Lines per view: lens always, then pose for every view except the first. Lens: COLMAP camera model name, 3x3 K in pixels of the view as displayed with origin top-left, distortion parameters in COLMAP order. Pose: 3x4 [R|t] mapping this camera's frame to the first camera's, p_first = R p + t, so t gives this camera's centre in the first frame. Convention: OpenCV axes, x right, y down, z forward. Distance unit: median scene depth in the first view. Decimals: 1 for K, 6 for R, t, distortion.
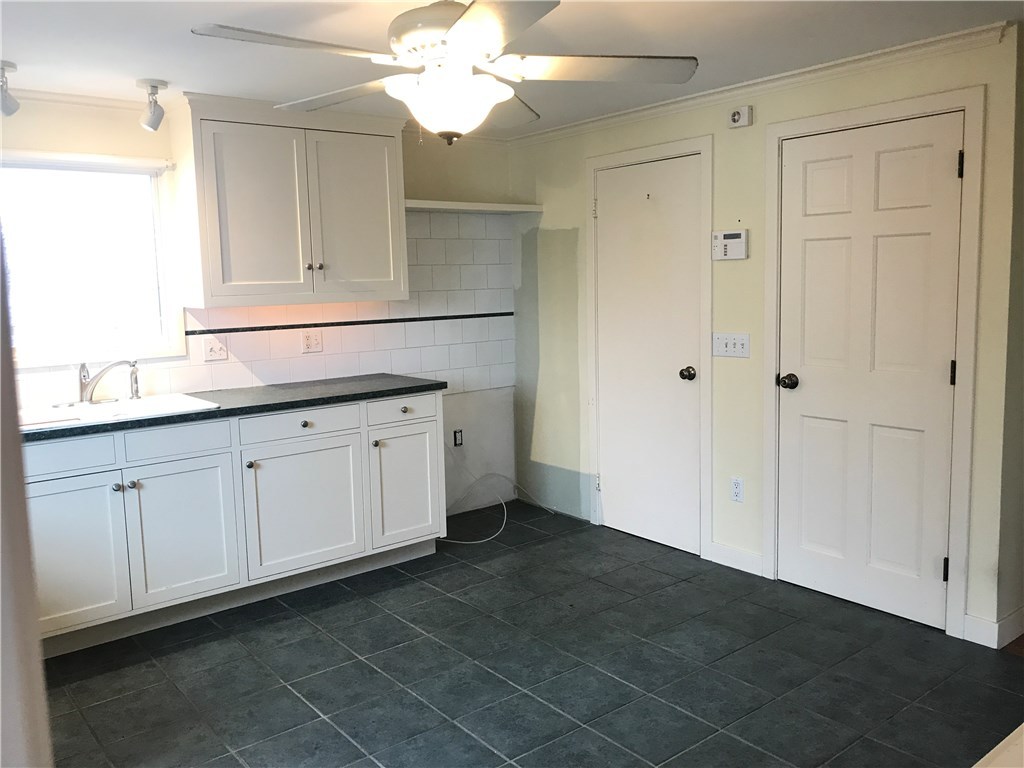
lens RADIAL K [[845.3, 0, 520.6], [0, 845.3, 393.6], [0, 0, 1]] dist [0.012736, -0.009927]
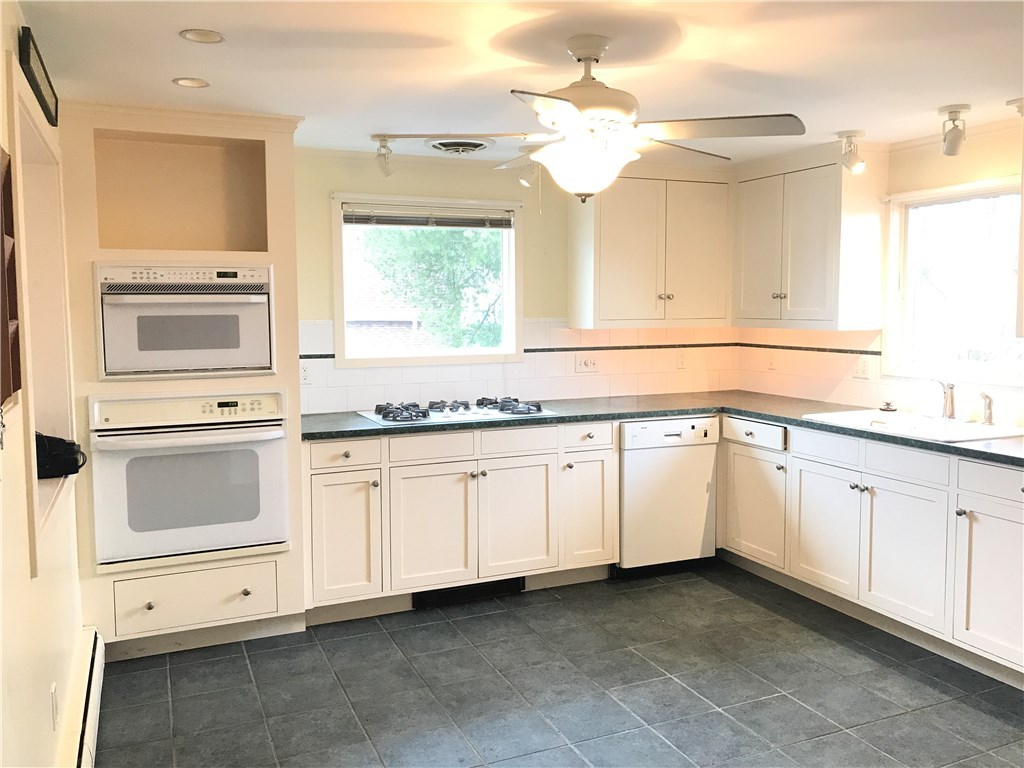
lens RADIAL K [[845.3, 0, 520.5], [0, 845.3, 373.9], [0, 0, 1]] dist [0.012736, -0.009927]
pose [[-0.256171, 0.095460, -0.961906, 0.695802], [-0.136655, 0.981541, 0.133802, -0.121804], [0.956923, 0.165725, -0.238398, 0.798147]]
